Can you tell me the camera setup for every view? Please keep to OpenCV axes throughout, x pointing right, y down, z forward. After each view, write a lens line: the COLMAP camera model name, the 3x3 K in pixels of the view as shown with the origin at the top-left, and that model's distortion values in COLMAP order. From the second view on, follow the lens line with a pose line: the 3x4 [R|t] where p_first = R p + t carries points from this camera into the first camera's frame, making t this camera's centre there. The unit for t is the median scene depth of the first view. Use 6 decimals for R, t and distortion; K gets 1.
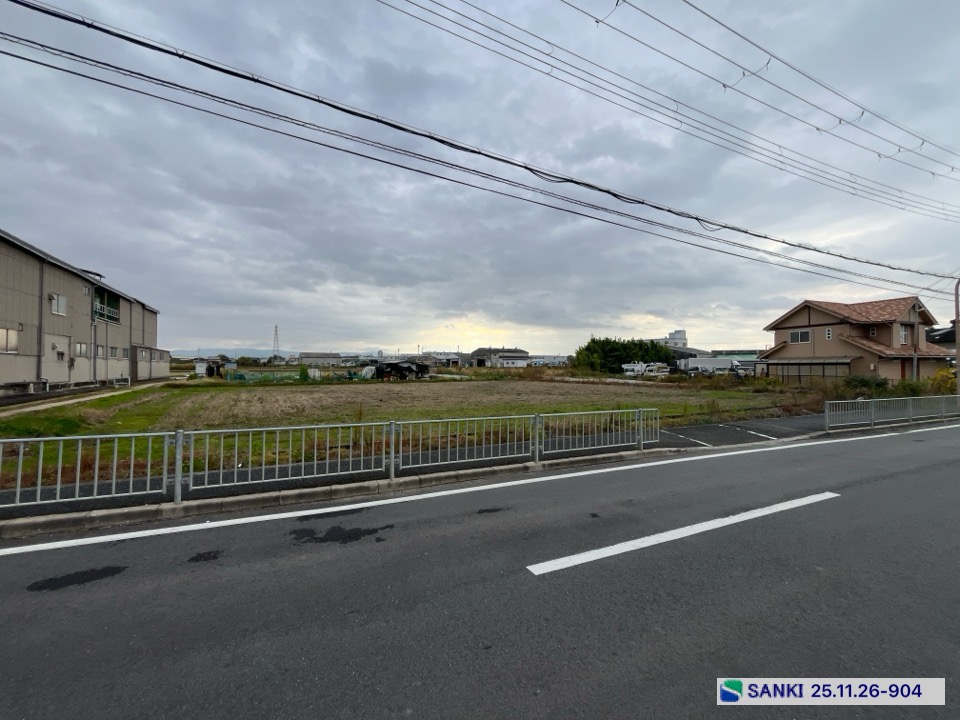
lens RADIAL K [[387.7, 0, 477.1], [0, 387.7, 347.5], [0, 0, 1]] dist [-0.003138, -0.000184]
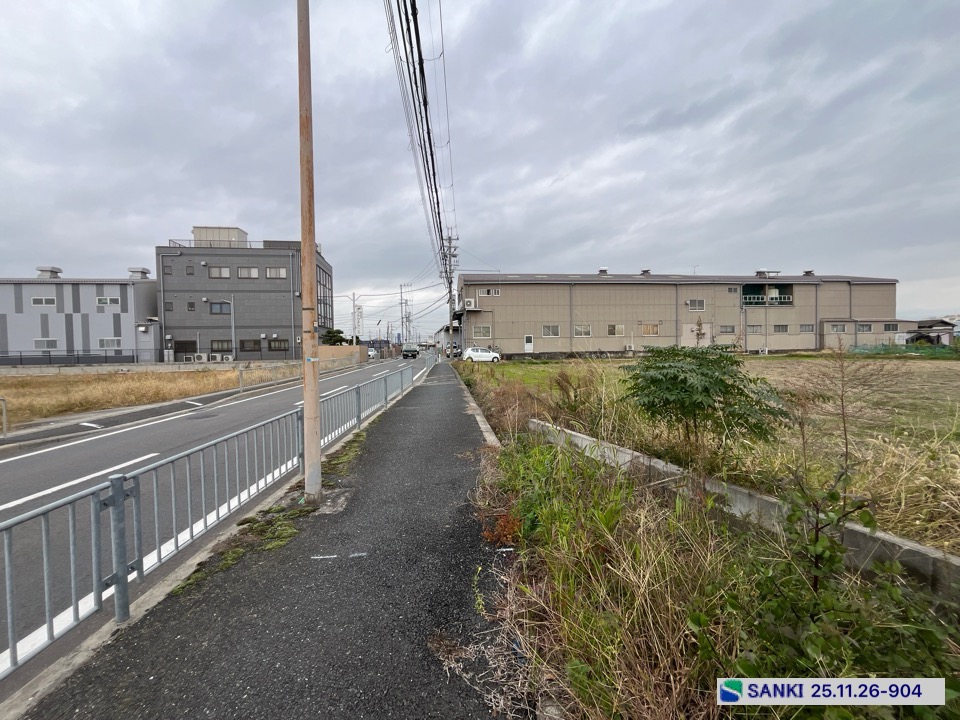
lens RADIAL K [[387.7, 0, 477.9], [0, 387.7, 360.1], [0, 0, 1]] dist [-0.003138, -0.000184]
pose [[-0.377003, 0.031907, -0.925662, 0.350525], [0.065724, 0.997809, 0.007626, 0.021537], [0.923877, -0.057963, -0.378274, 0.290552]]
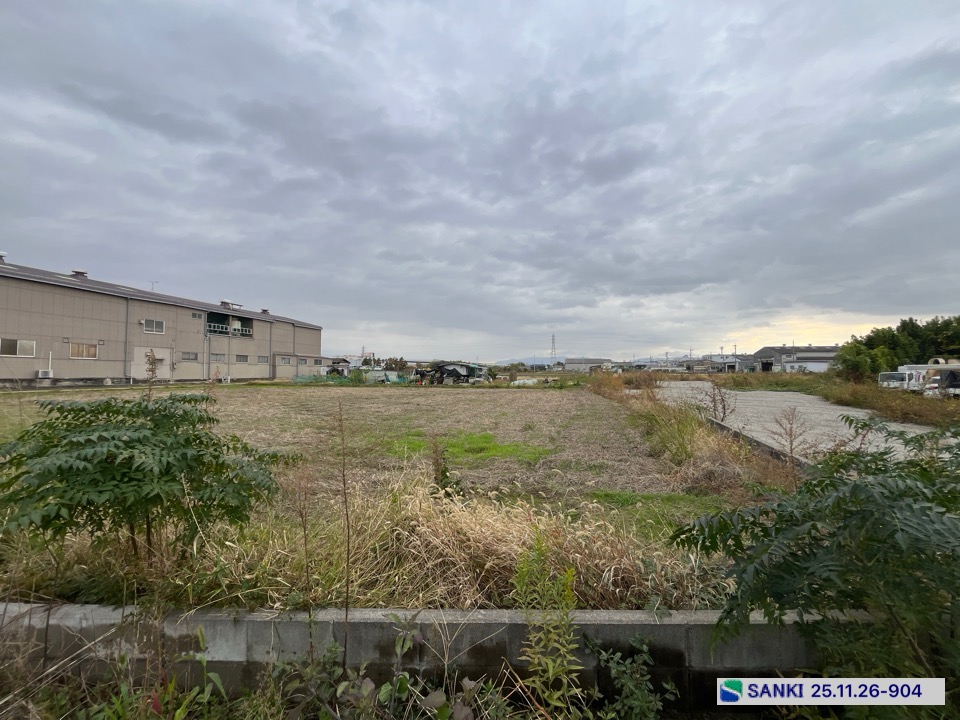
lens RADIAL K [[387.7, 0, 476.2], [0, 387.7, 366.7], [0, 0, 1]] dist [-0.003138, -0.000184]
pose [[0.733829, -0.007781, -0.679290, 0.335065], [0.030420, 0.999308, 0.021415, 0.019406], [0.678653, -0.036379, 0.733558, 0.292641]]
